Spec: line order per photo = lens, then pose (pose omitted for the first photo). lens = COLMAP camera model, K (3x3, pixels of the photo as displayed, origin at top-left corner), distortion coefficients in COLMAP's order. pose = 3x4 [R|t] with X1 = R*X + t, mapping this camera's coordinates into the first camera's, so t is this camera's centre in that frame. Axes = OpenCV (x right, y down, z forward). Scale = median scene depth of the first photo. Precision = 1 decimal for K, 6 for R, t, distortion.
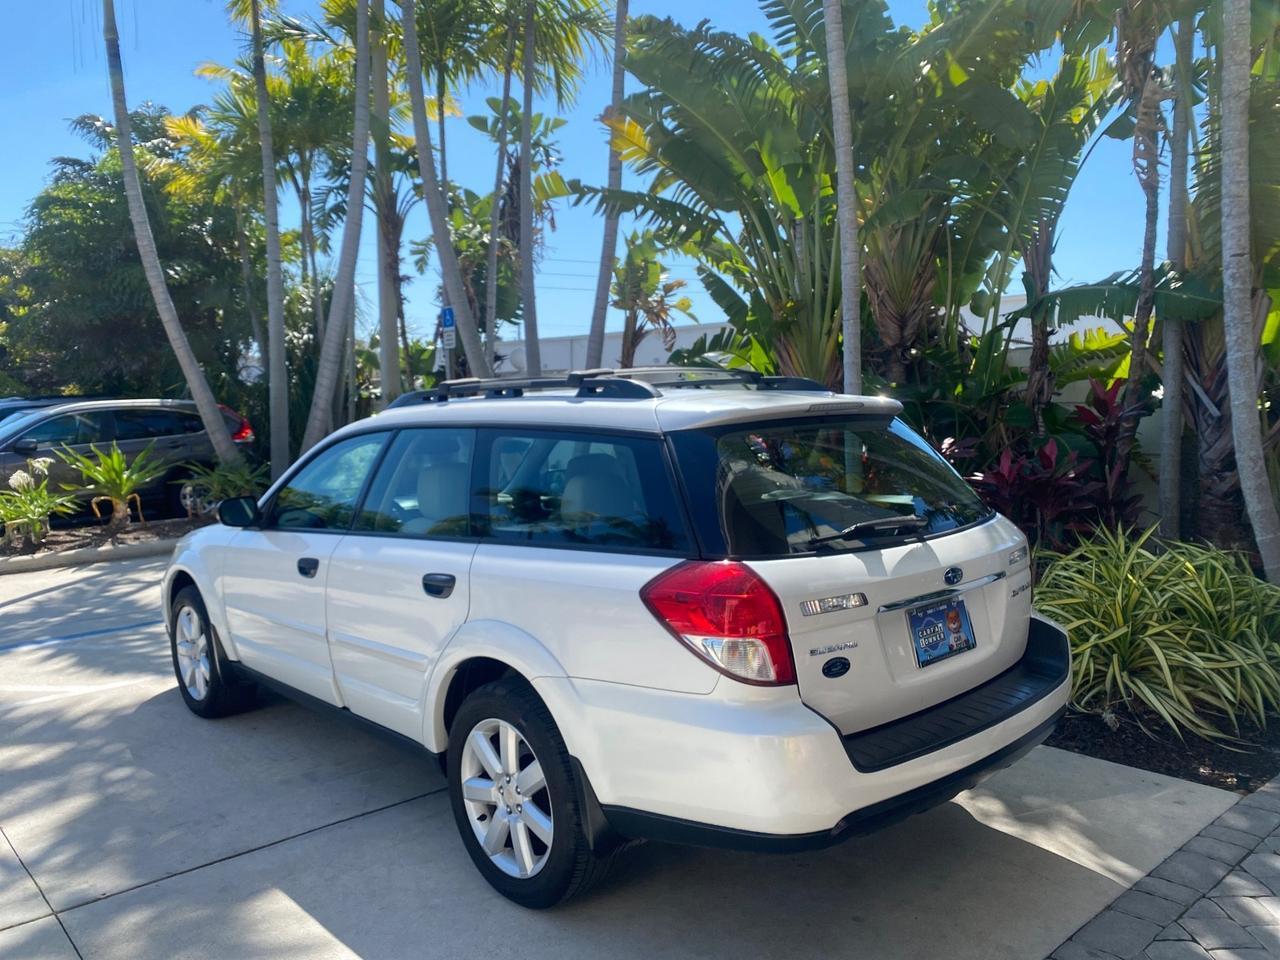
lens RADIAL K [[988.6, 0, 634.4], [0, 988.6, 476.8], [0, 0, 1]] dist [0.020391, -0.027659]
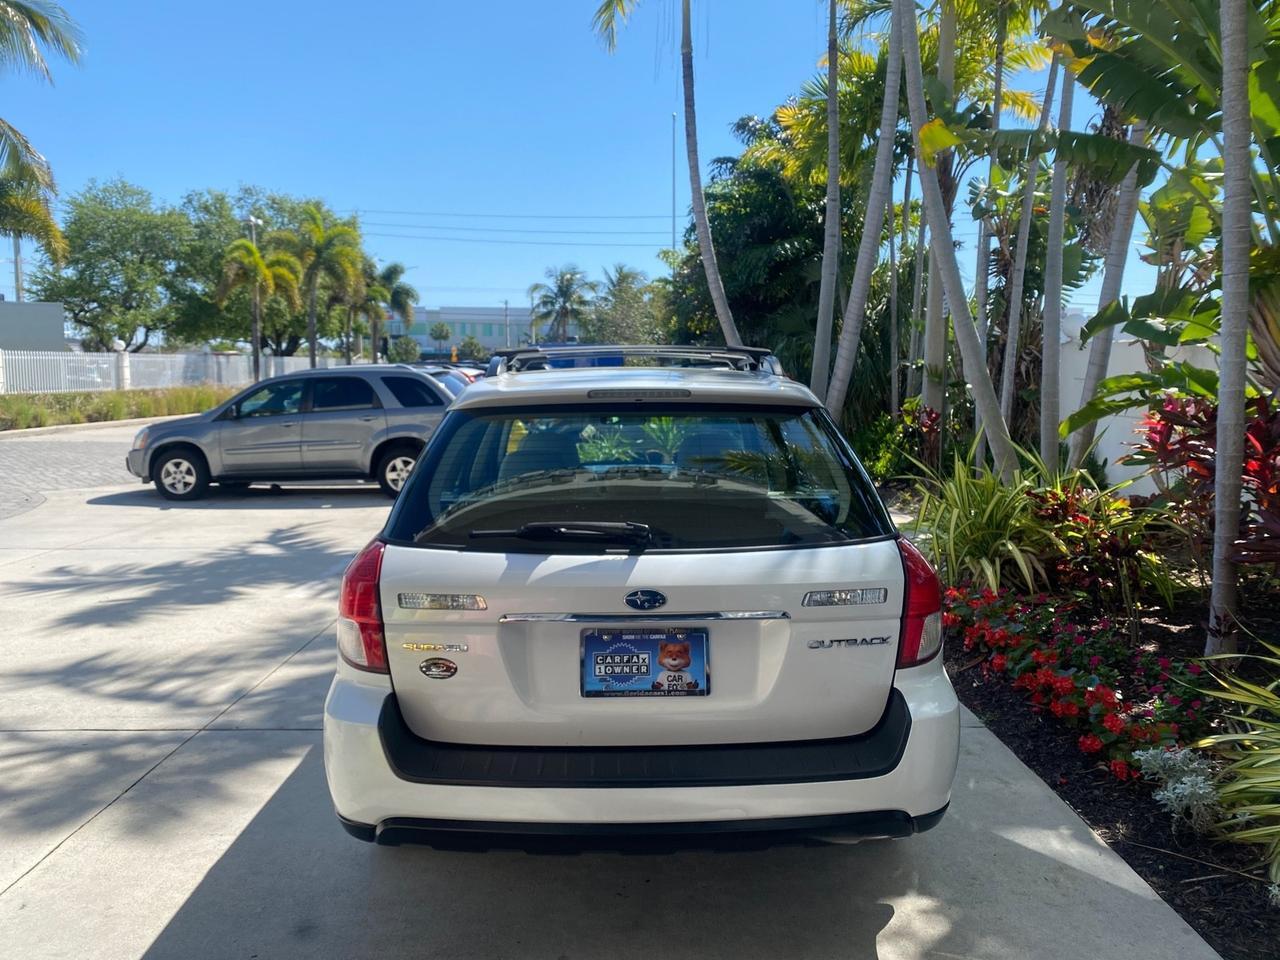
lens RADIAL K [[988.6, 0, 634.8], [0, 988.6, 472.2], [0, 0, 1]] dist [0.020391, -0.027659]
pose [[0.754977, 0.084717, -0.650255, 0.312390], [-0.066740, 0.996397, 0.052326, -0.018477], [0.652346, 0.003893, 0.757912, 0.133745]]
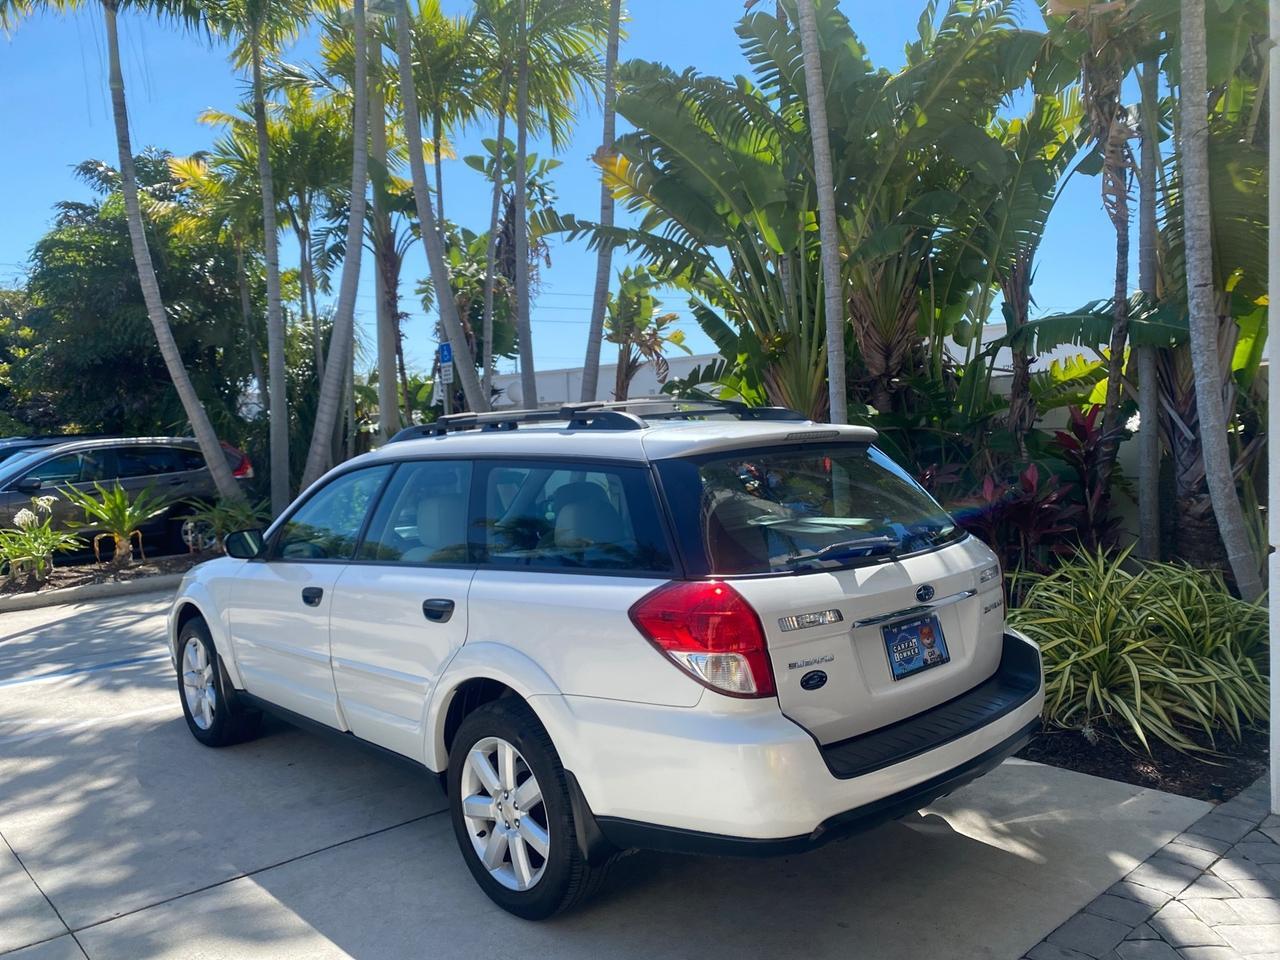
lens RADIAL K [[988.6, 0, 634.6], [0, 988.6, 471.8], [0, 0, 1]] dist [0.020391, -0.027659]
pose [[0.999910, -0.013232, 0.002200, 0.004039], [0.013304, 0.999242, -0.036594, 0.001833], [-0.001714, 0.036620, 0.999328, -0.022685]]
